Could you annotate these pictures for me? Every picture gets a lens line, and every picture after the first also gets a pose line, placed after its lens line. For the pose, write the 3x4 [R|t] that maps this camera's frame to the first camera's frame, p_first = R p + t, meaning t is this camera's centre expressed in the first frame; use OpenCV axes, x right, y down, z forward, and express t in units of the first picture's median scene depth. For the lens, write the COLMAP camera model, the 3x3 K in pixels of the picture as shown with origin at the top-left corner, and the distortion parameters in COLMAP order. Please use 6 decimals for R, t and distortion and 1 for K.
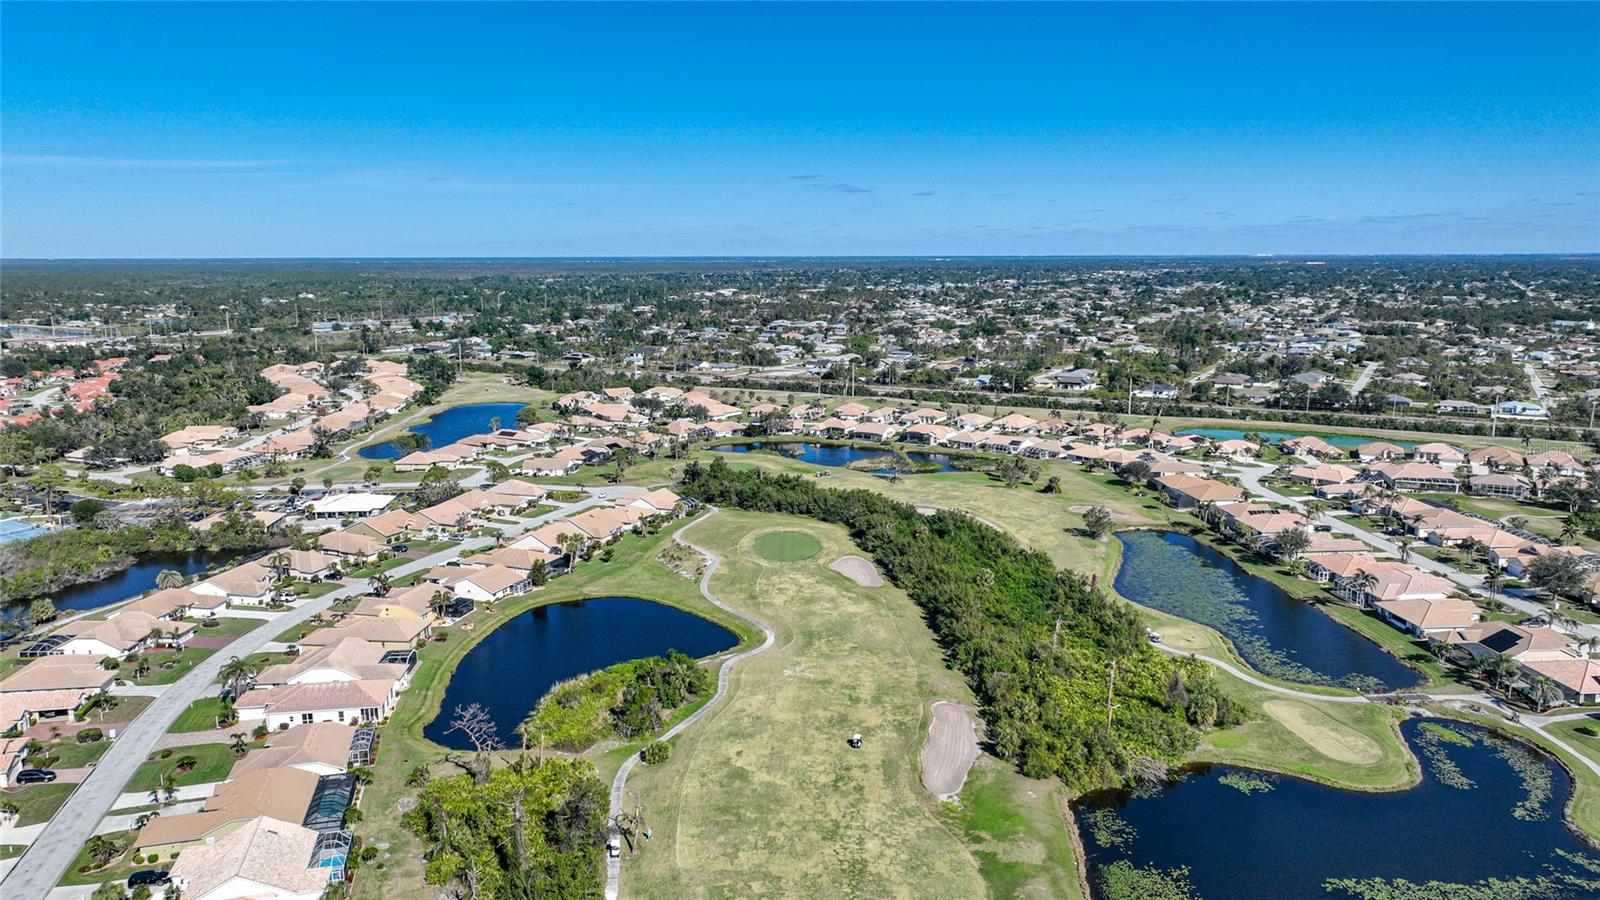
lens RADIAL K [[1128.4, 0, 801.7], [0, 1128.4, 446.3], [0, 0, 1]] dist [0.001433, 0.012836]
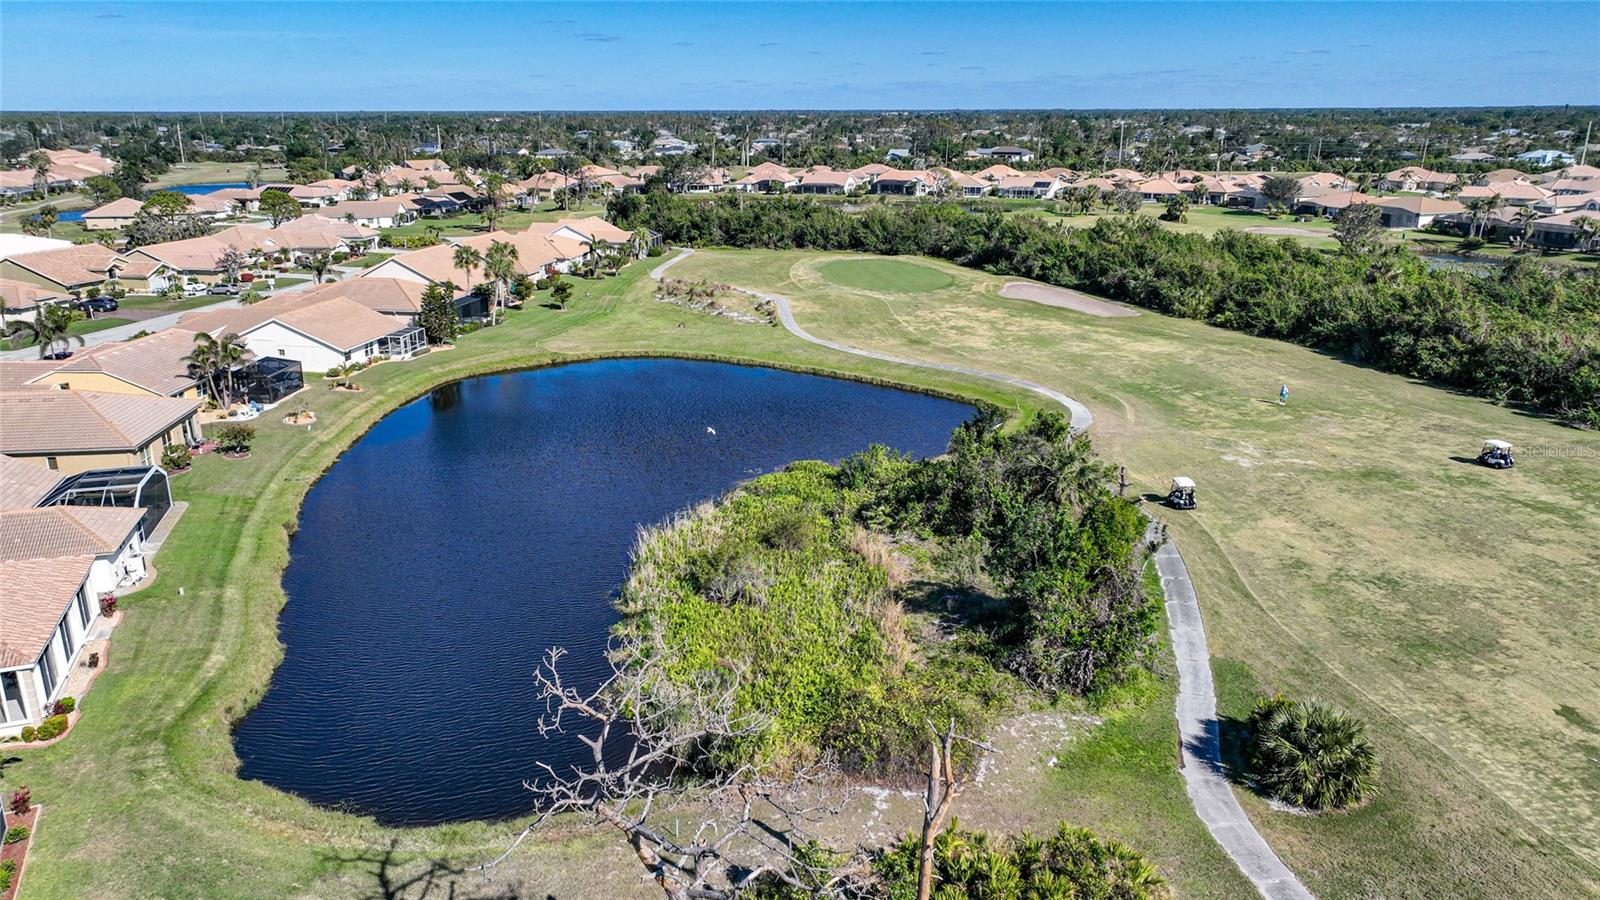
lens RADIAL K [[1128.4, 0, 804.7], [0, 1128.4, 454.7], [0, 0, 1]] dist [0.001433, 0.012836]
pose [[0.978612, -0.057774, 0.197434, -0.157008], [0.032141, 0.990907, 0.130651, 0.097849], [-0.203187, -0.121511, 0.971571, 0.451679]]
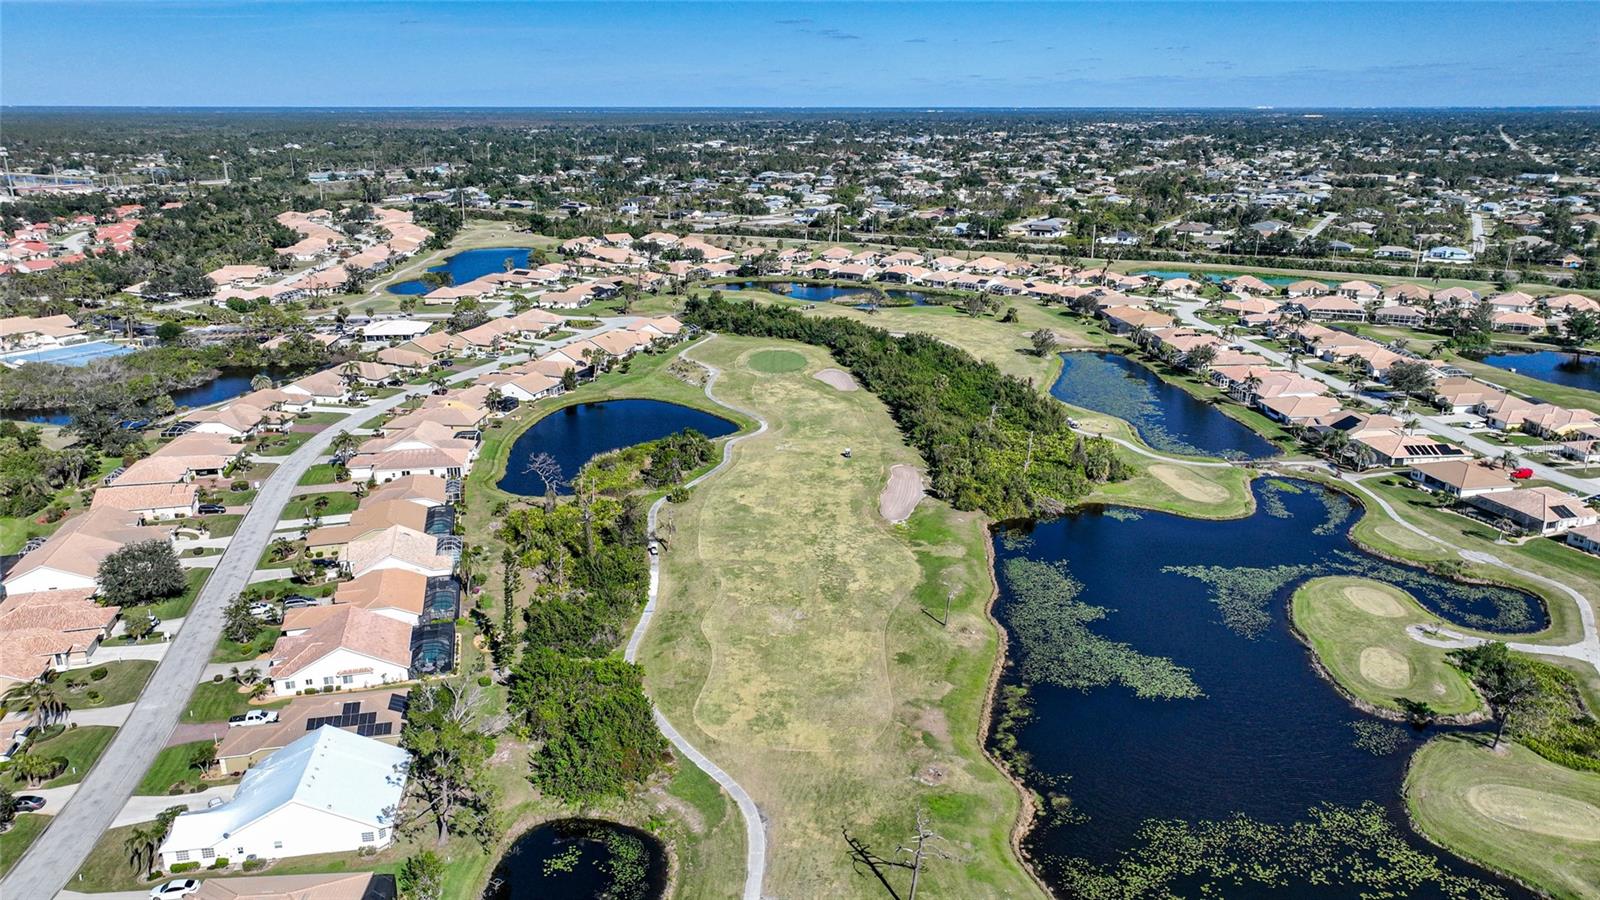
lens RADIAL K [[1128.4, 0, 798.1], [0, 1128.4, 451.9], [0, 0, 1]] dist [0.001433, 0.012836]
pose [[0.999971, 0.001369, 0.007521, -0.000070], [-0.002329, 0.991613, 0.129224, 0.028926], [-0.007281, -0.129238, 0.991587, -0.168692]]
